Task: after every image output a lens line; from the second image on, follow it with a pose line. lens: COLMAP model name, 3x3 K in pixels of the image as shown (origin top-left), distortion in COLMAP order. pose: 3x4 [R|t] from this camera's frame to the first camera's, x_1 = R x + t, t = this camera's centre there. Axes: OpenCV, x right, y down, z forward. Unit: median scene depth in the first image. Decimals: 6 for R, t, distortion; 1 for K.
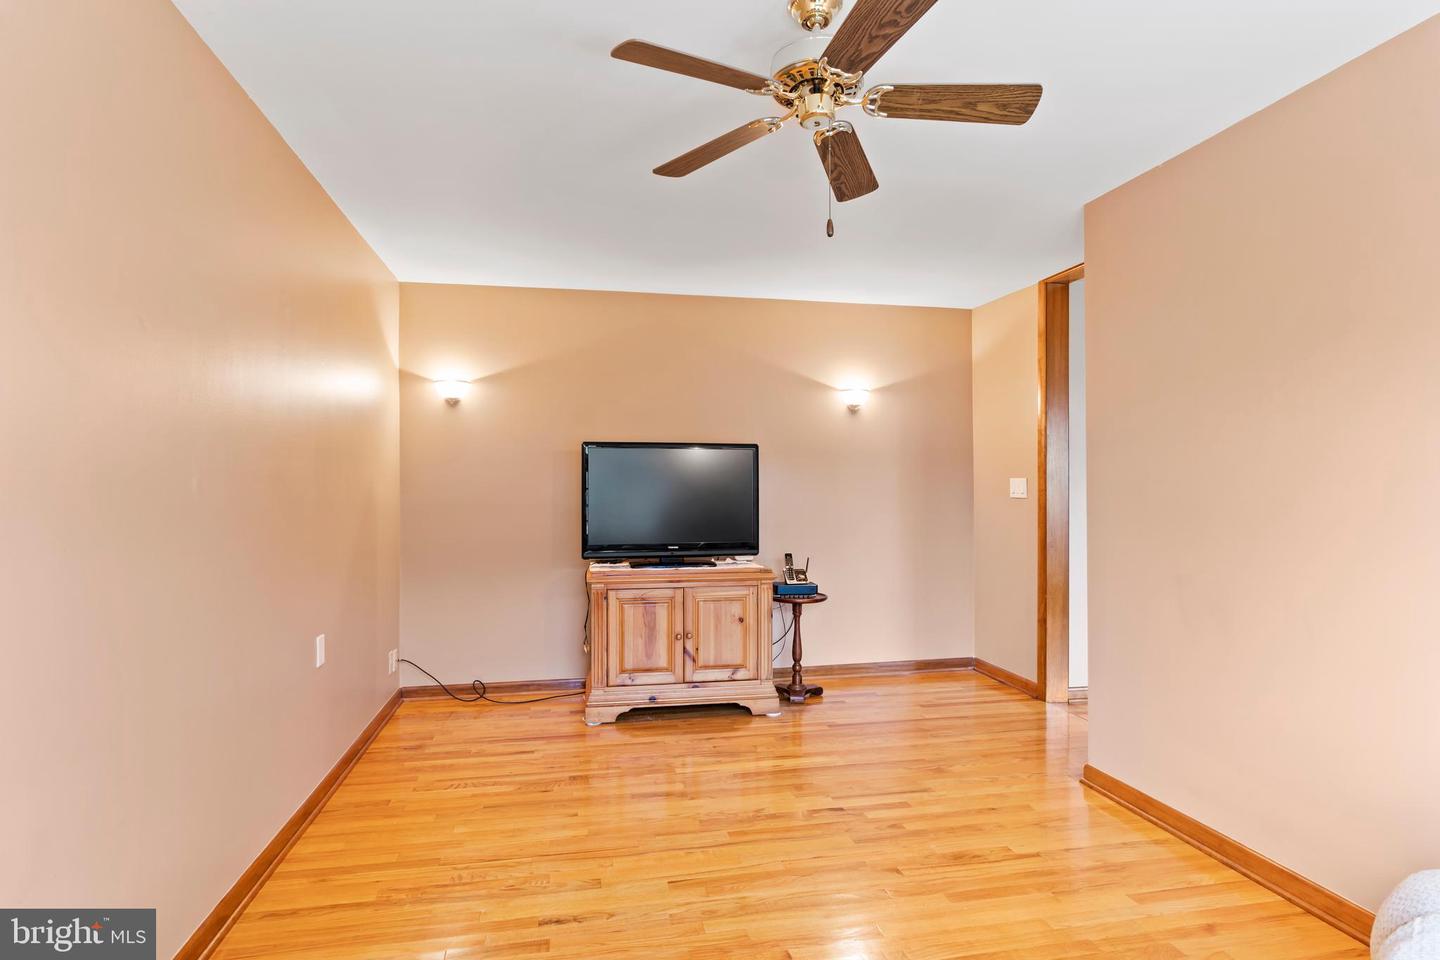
lens RADIAL K [[746.4, 0, 720.3], [0, 746.4, 489.3], [0, 0, 1]] dist [-0.008532, 0.002324]
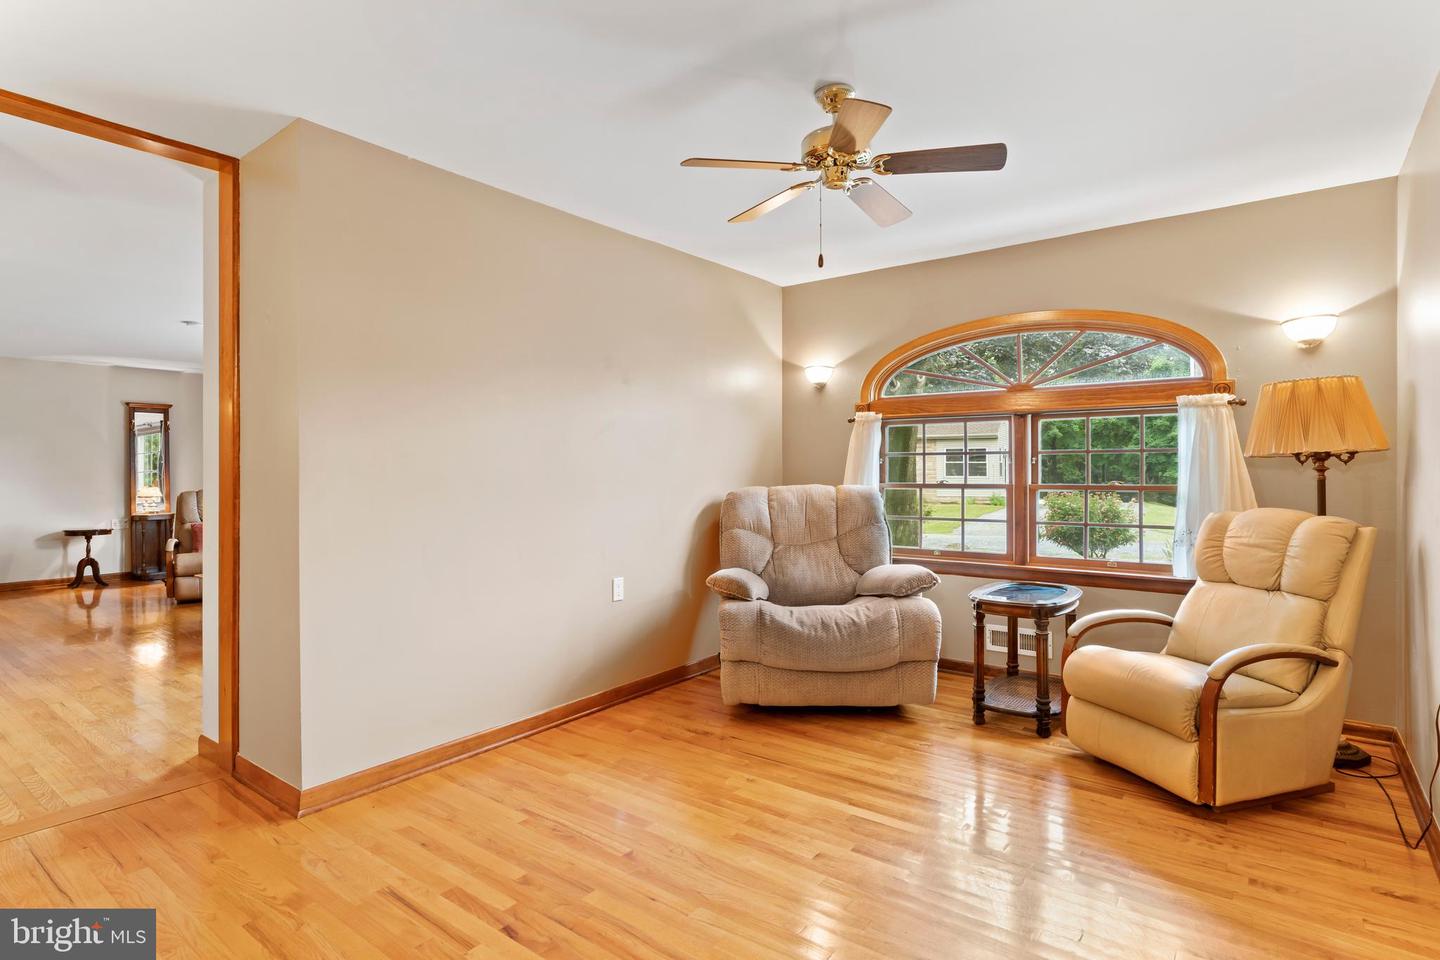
lens RADIAL K [[740.7, 0, 703.4], [0, 740.7, 473.8], [0, 0, 1]] dist [0.001500, 0.001201]
pose [[-0.645554, -0.009547, 0.763655, -0.497906], [-0.005482, 0.999954, 0.007867, 0.003626], [-0.763695, 0.000892, -0.645577, 1.370774]]
